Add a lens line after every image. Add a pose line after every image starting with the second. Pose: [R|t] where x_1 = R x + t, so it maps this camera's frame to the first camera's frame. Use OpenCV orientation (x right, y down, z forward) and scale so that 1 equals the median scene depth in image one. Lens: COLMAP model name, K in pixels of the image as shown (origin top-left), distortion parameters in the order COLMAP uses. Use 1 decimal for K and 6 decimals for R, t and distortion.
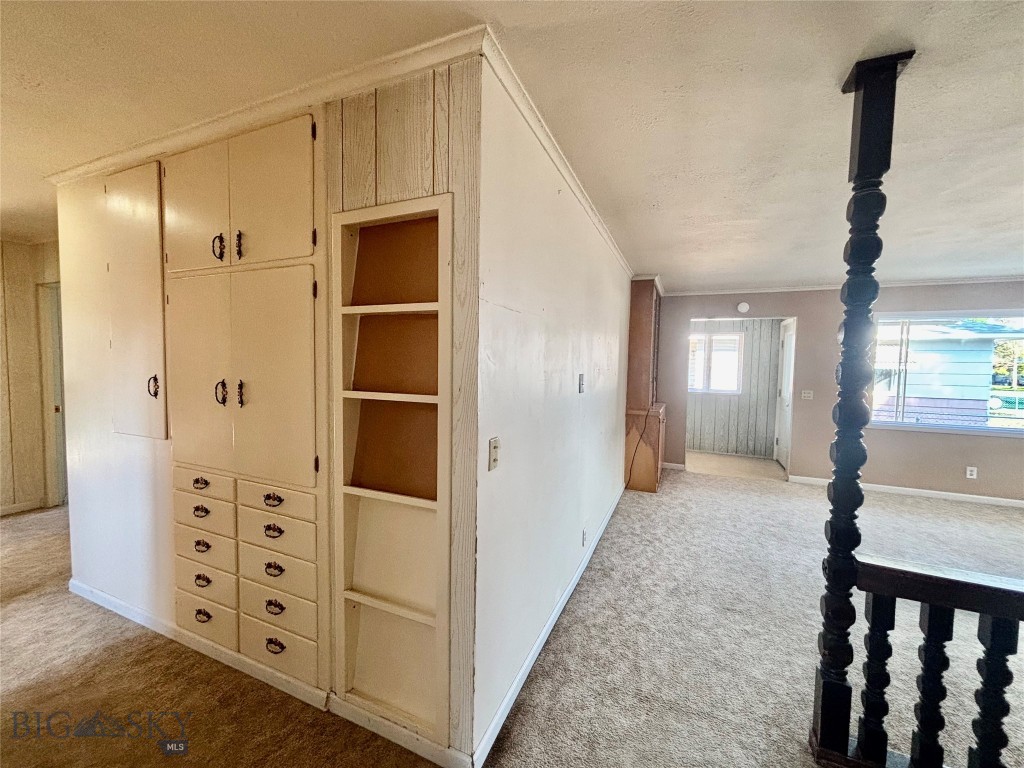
lens RADIAL K [[409.5, 0, 515.5], [0, 409.5, 386.0], [0, 0, 1]] dist [-0.003857, 0.001228]
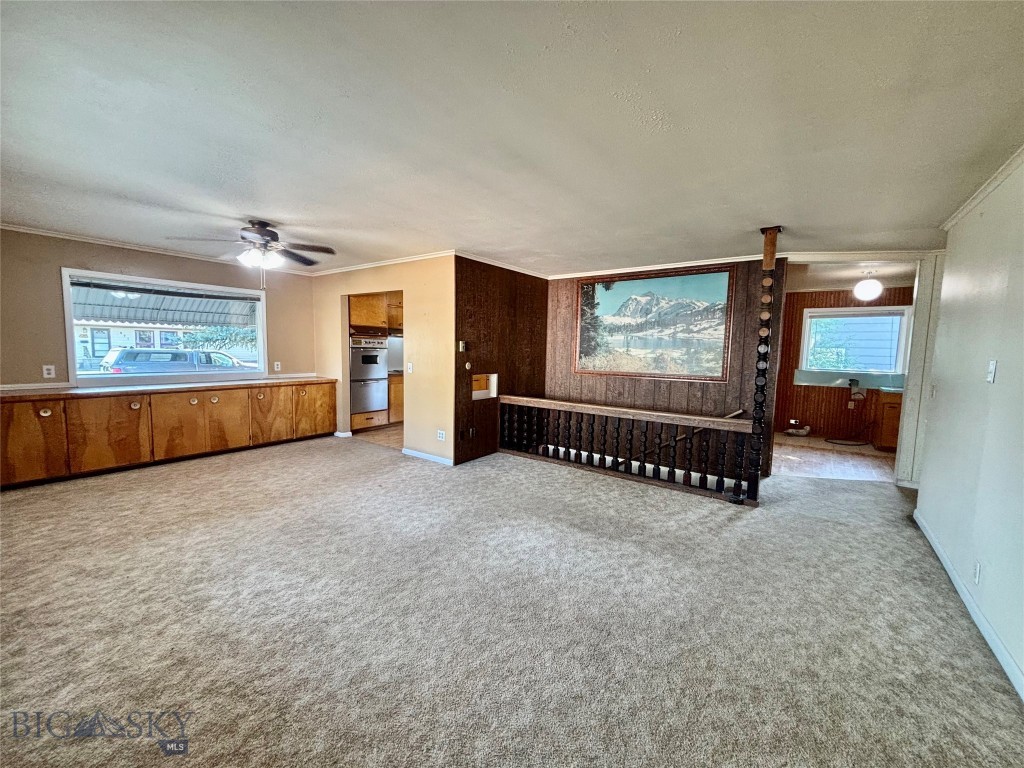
lens RADIAL K [[409.5, 0, 513.9], [0, 409.5, 387.8], [0, 0, 1]] dist [-0.003857, 0.001228]
pose [[-0.974697, -0.060421, 0.215209, 0.606760], [-0.027426, 0.987827, 0.153123, -0.046871], [-0.221841, 0.143346, -0.964489, 1.315293]]
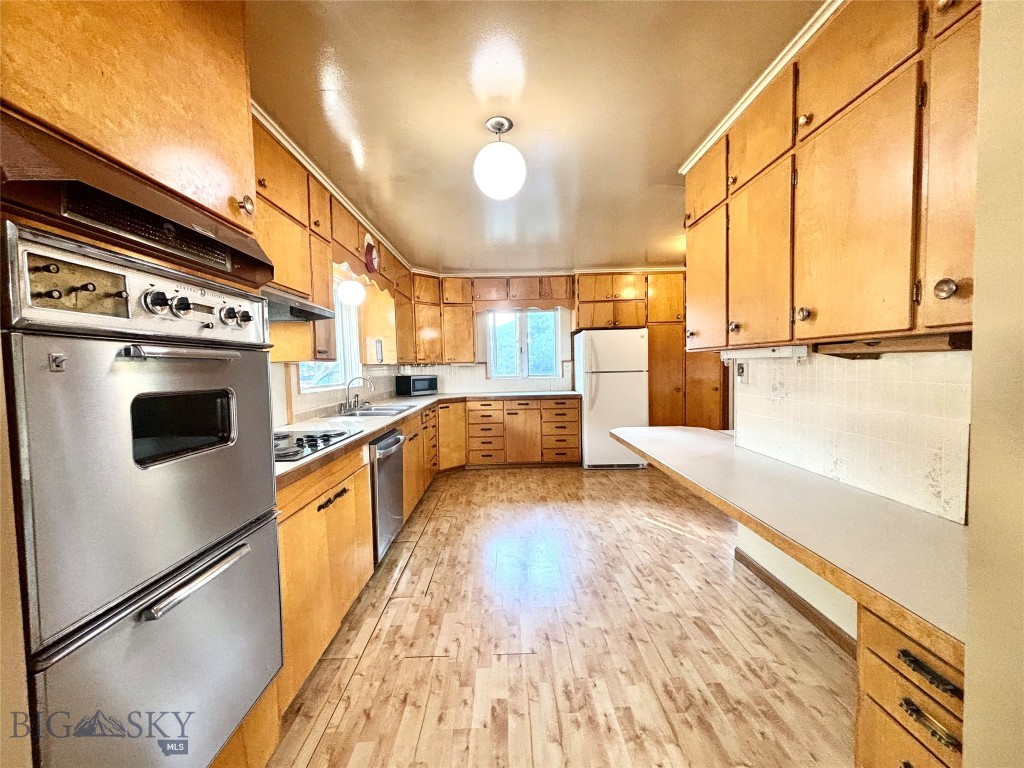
lens RADIAL K [[409.5, 0, 509.3], [0, 409.5, 384.9], [0, 0, 1]] dist [-0.003857, 0.001228]
pose [[-0.911809, 0.020363, -0.410110, 1.404601], [-0.015919, 0.996266, 0.084858, 0.057361], [0.410307, 0.083903, -0.908080, 0.210670]]
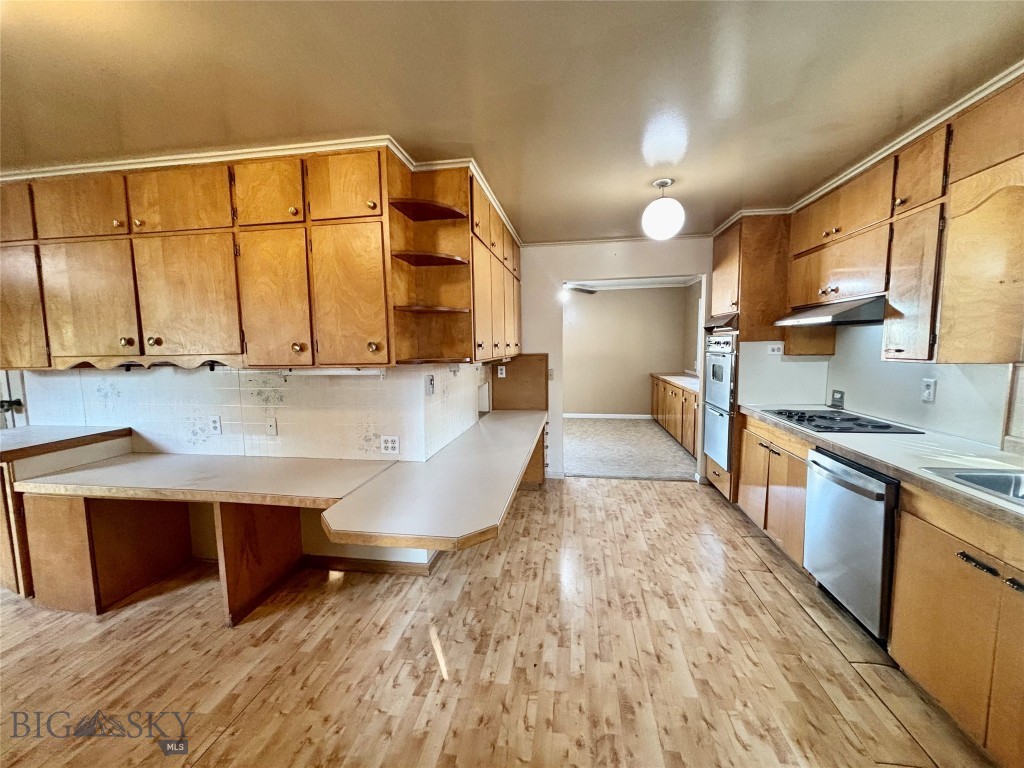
lens RADIAL K [[409.5, 0, 511.5], [0, 409.5, 384.4], [0, 0, 1]] dist [-0.003857, 0.001228]
pose [[0.966836, -0.054169, 0.249587, 0.817144], [0.041810, 0.997635, 0.054562, 0.057648], [-0.251952, -0.042317, 0.966814, -0.806124]]
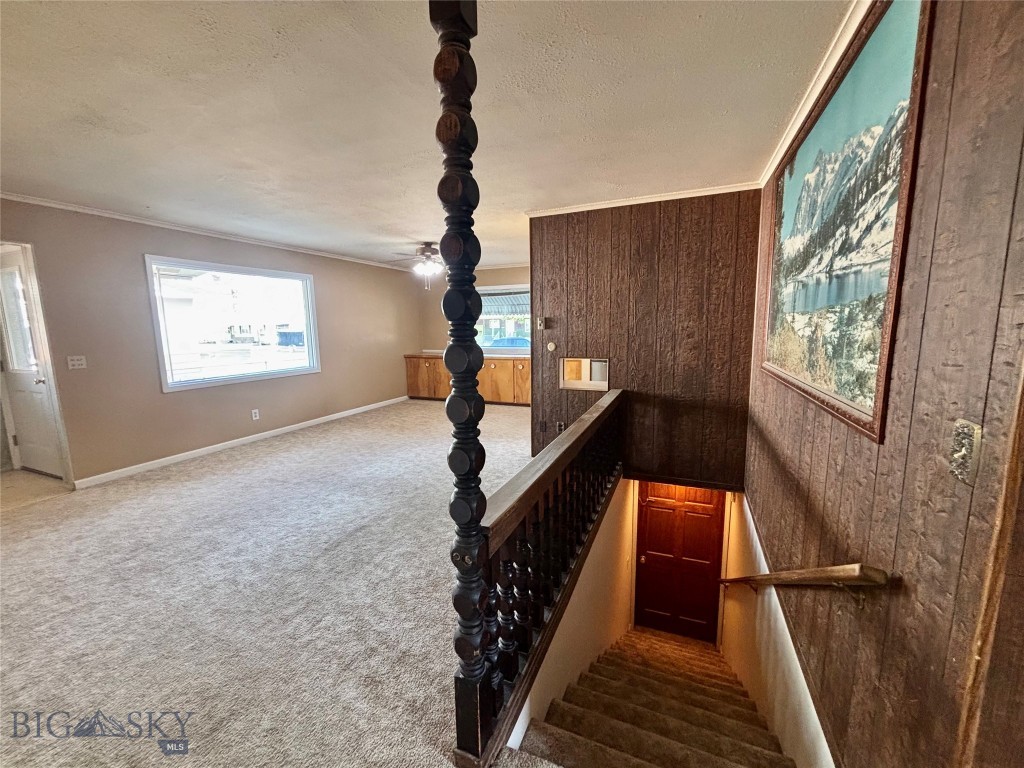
lens RADIAL K [[409.5, 0, 509.0], [0, 409.5, 382.2], [0, 0, 1]] dist [-0.003857, 0.001228]
pose [[-0.011696, -0.152611, 0.988217, 0.010775], [0.068202, 0.985862, 0.153054, -0.000041], [-0.997603, 0.069188, -0.001122, 0.325946]]
